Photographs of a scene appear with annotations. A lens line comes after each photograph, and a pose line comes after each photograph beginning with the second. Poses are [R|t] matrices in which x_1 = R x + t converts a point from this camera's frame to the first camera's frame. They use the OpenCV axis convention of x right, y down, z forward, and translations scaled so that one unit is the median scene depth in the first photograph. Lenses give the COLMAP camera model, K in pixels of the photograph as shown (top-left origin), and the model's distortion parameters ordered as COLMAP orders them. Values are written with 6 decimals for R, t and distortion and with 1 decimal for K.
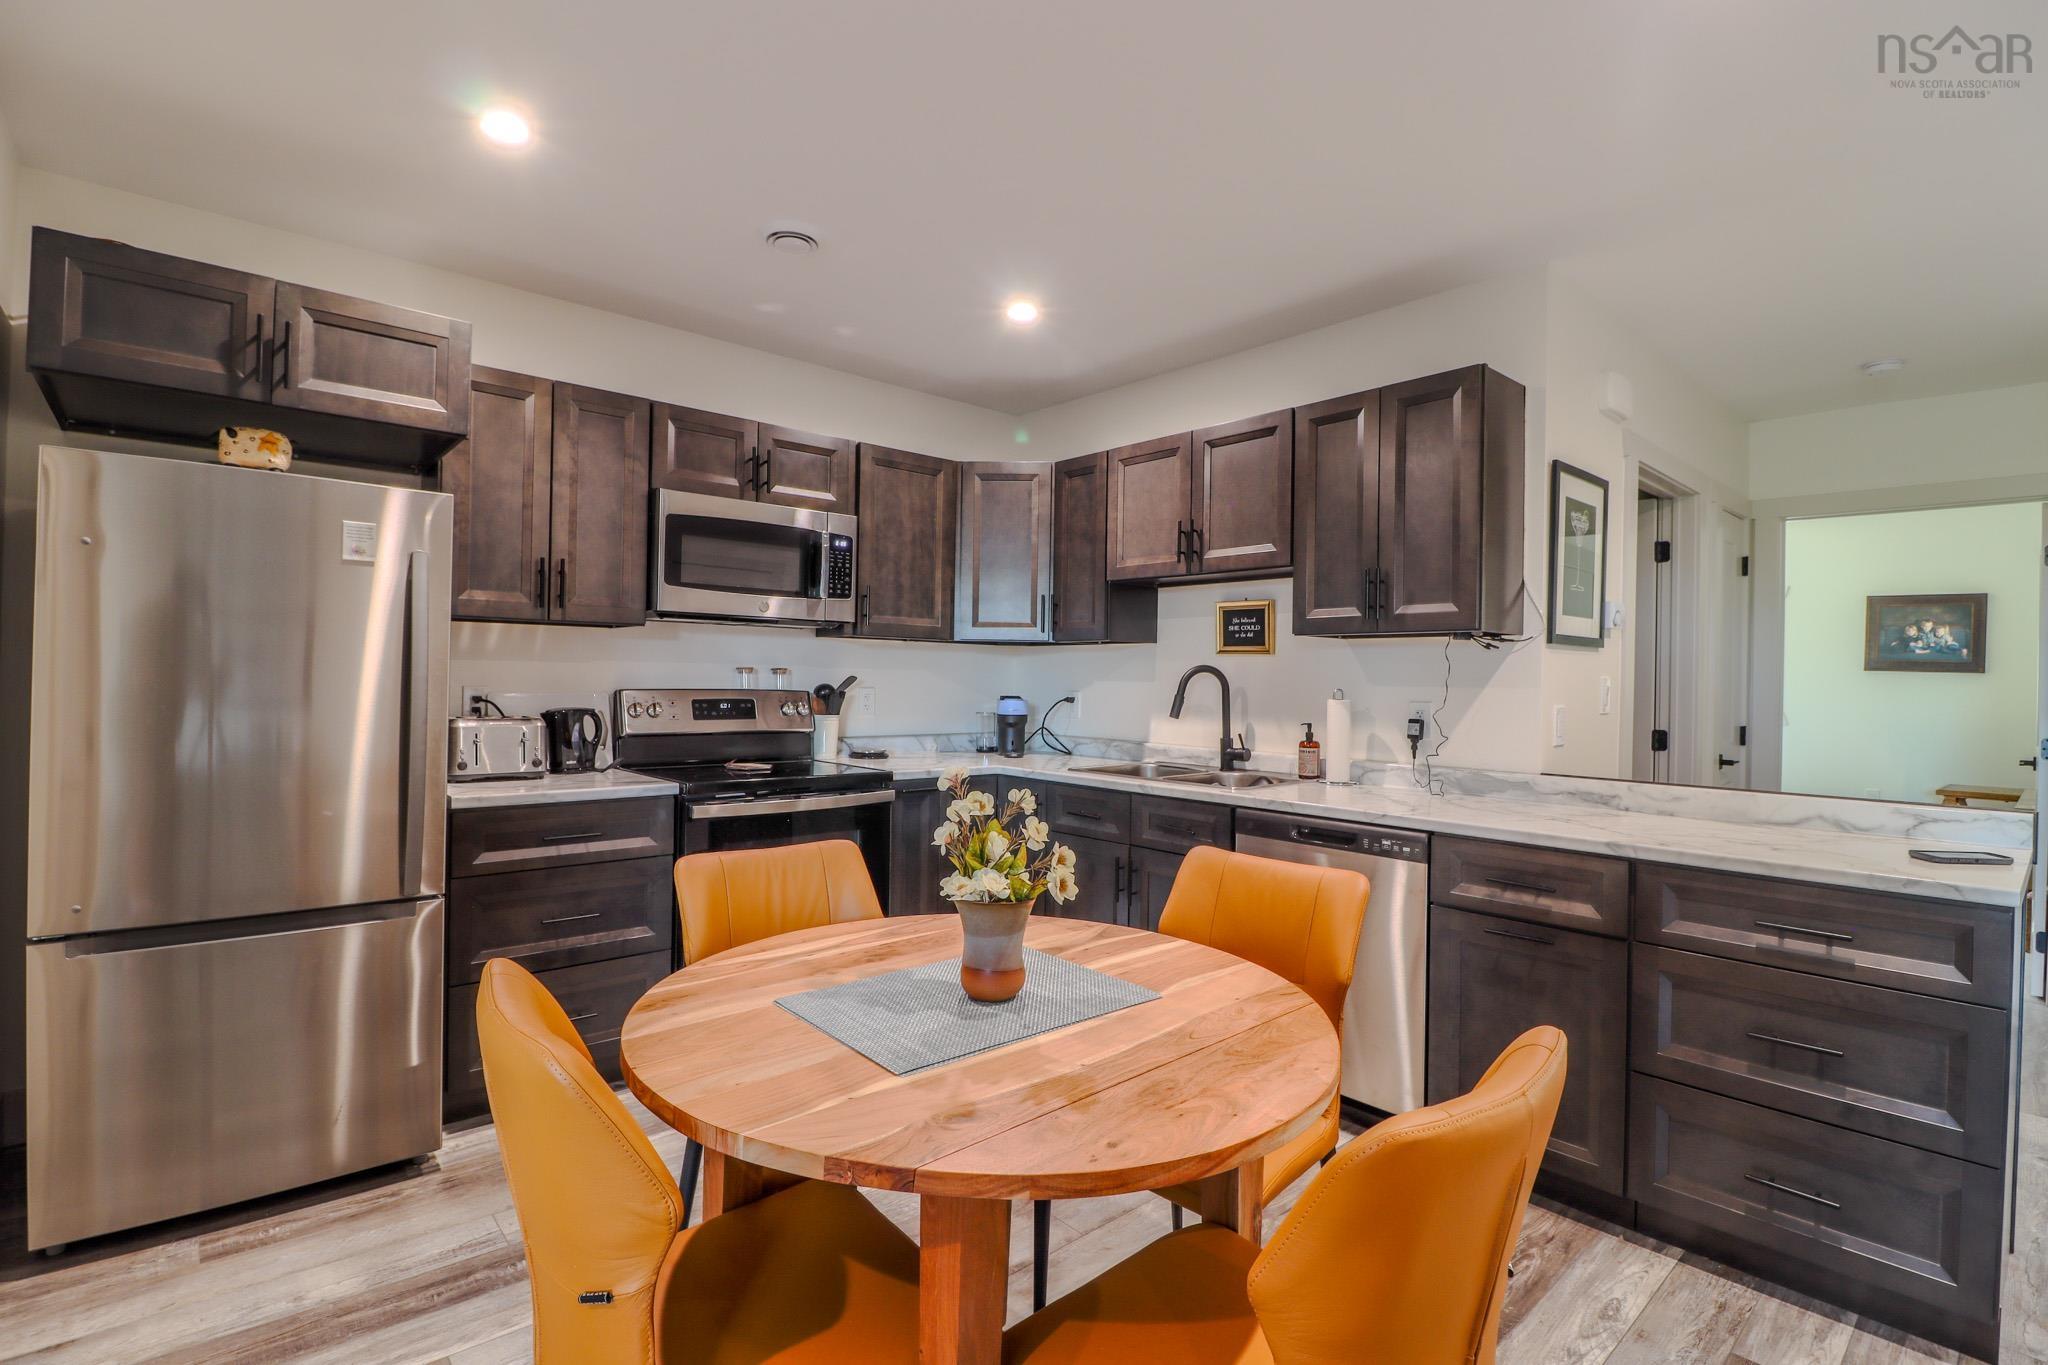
lens RADIAL K [[957.6, 0, 1009.9], [0, 957.6, 674.6], [0, 0, 1]] dist [-0.006408, -0.008547]
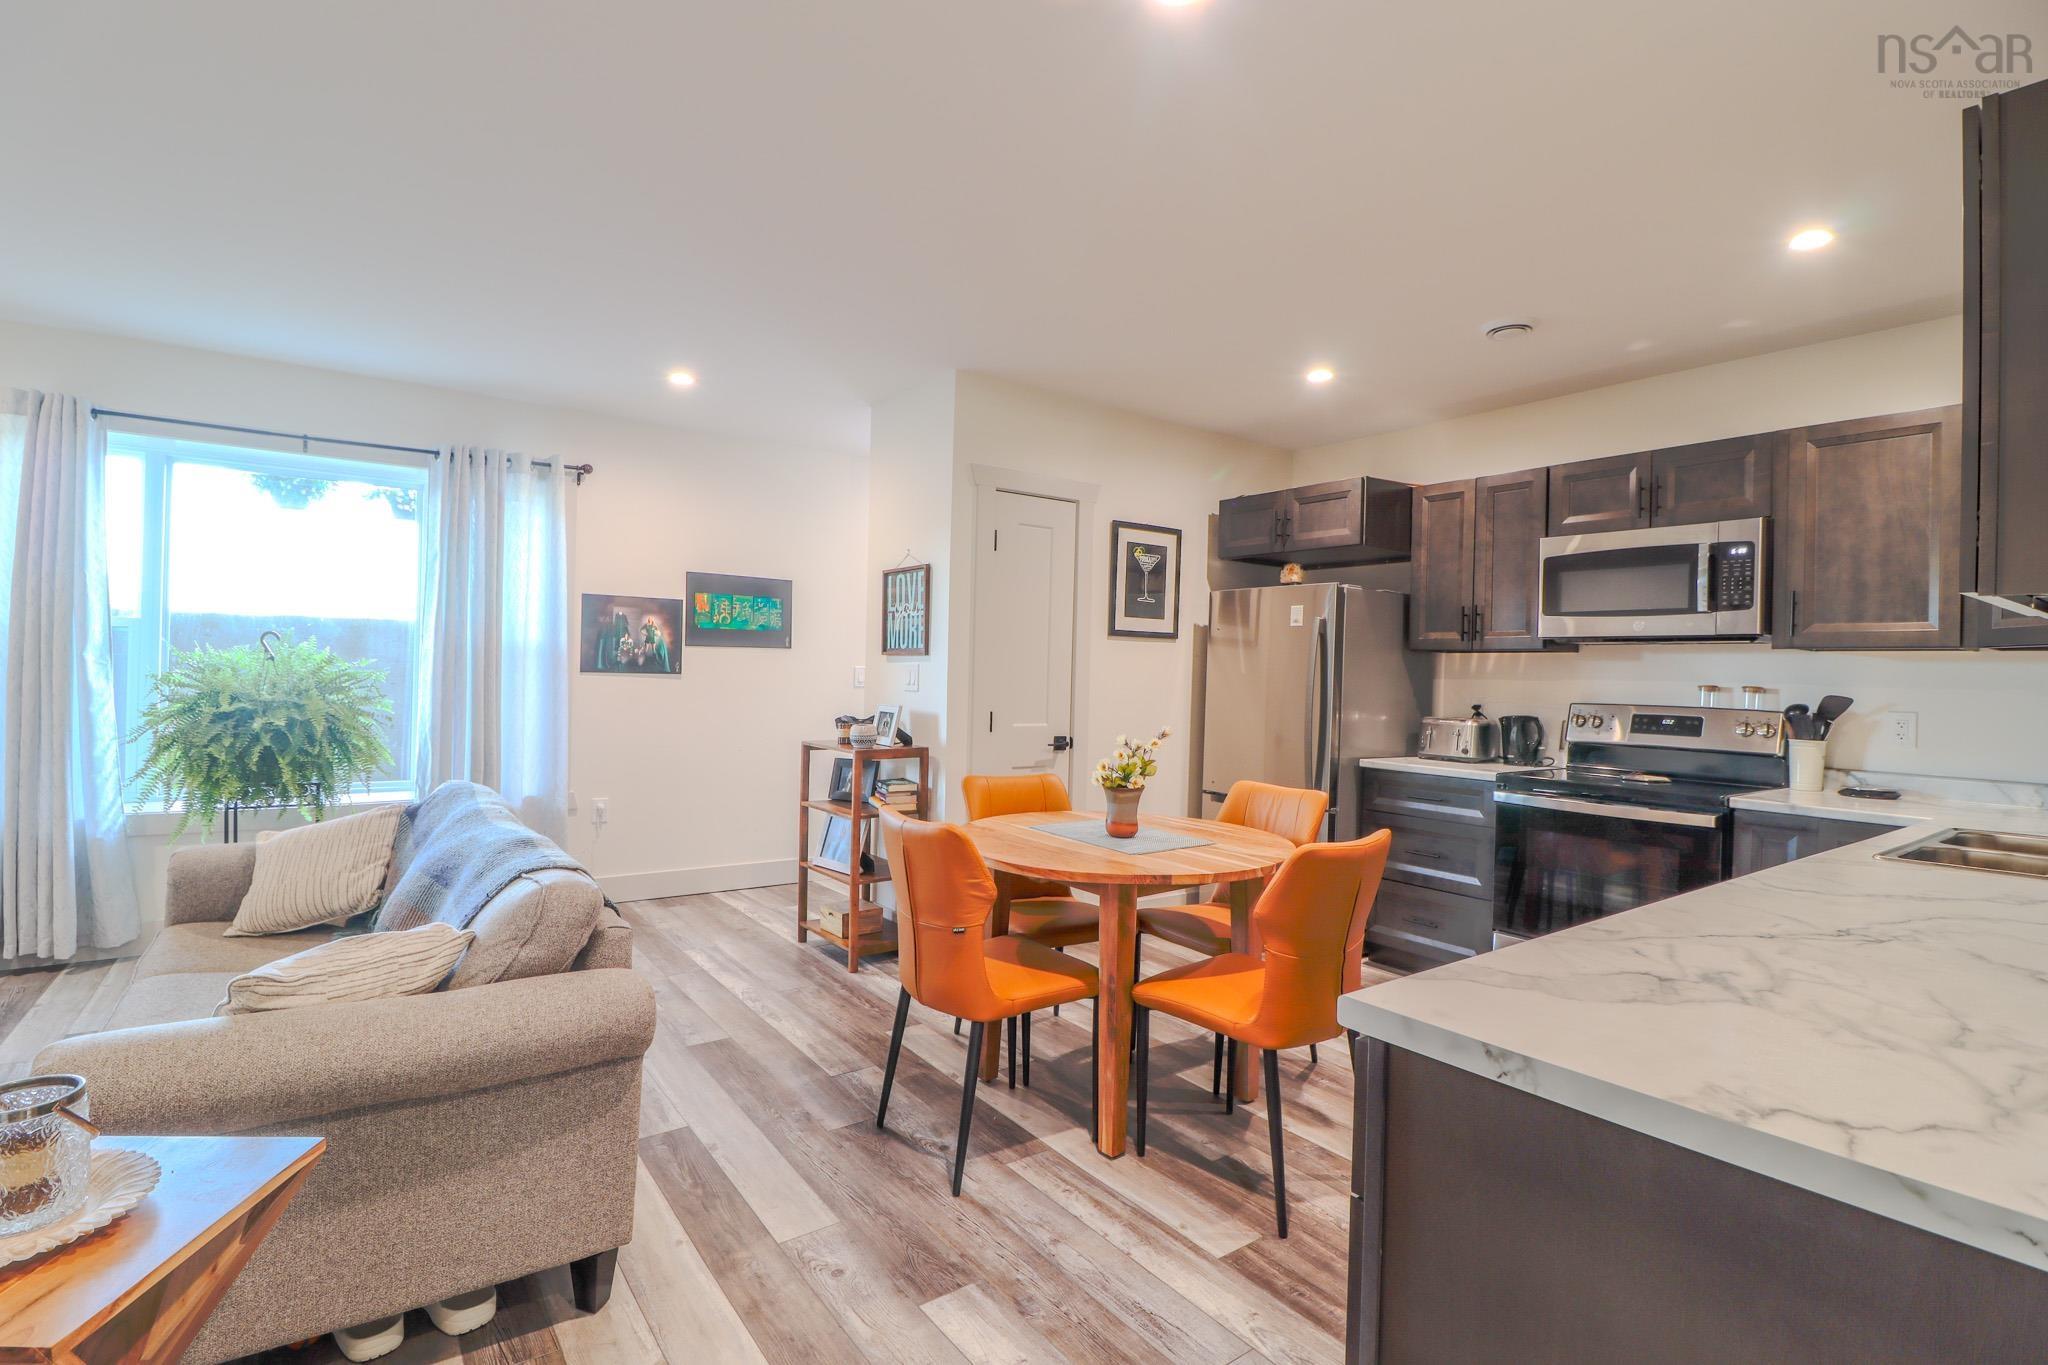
lens RADIAL K [[957.6, 0, 1025.0], [0, 957.6, 676.3], [0, 0, 1]] dist [-0.006408, -0.008547]
pose [[-0.096623, -0.015061, -0.995207, 0.863717], [-0.023130, 0.999649, -0.012883, 0.013777], [0.995052, 0.021774, -0.096938, 0.430525]]
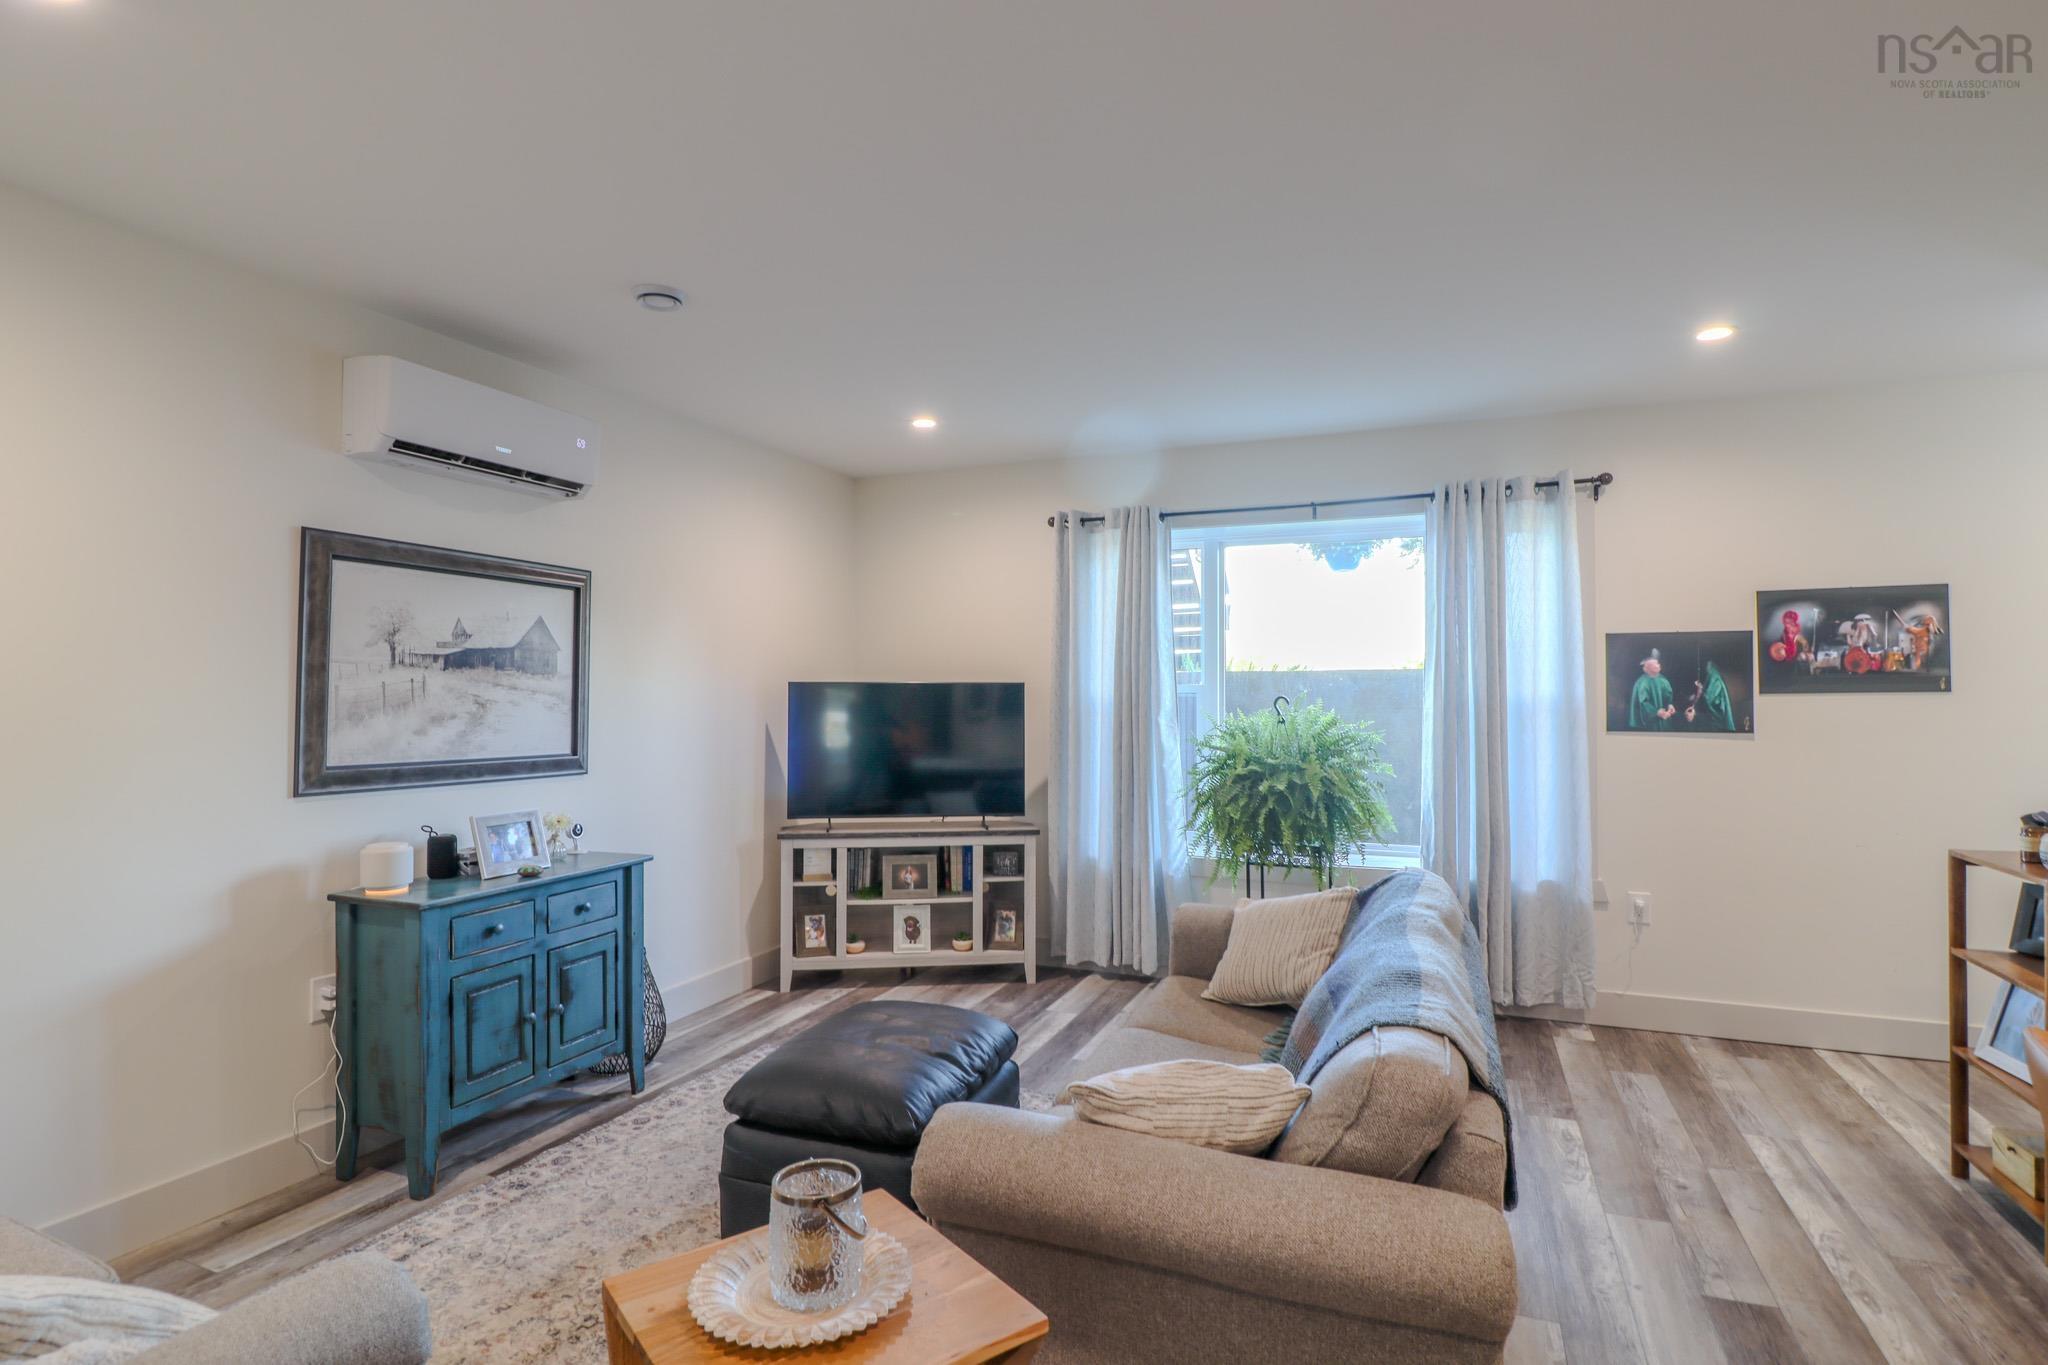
lens RADIAL K [[1048.7, 0, 1000.3], [0, 1048.7, 674.7], [0, 0, 1]] dist [-0.001864, -0.009810]
pose [[-0.903532, -0.024089, -0.427842, 0.699482], [-0.013863, 0.999539, -0.027000, -0.020469], [0.428295, -0.018464, -0.903450, 0.456186]]
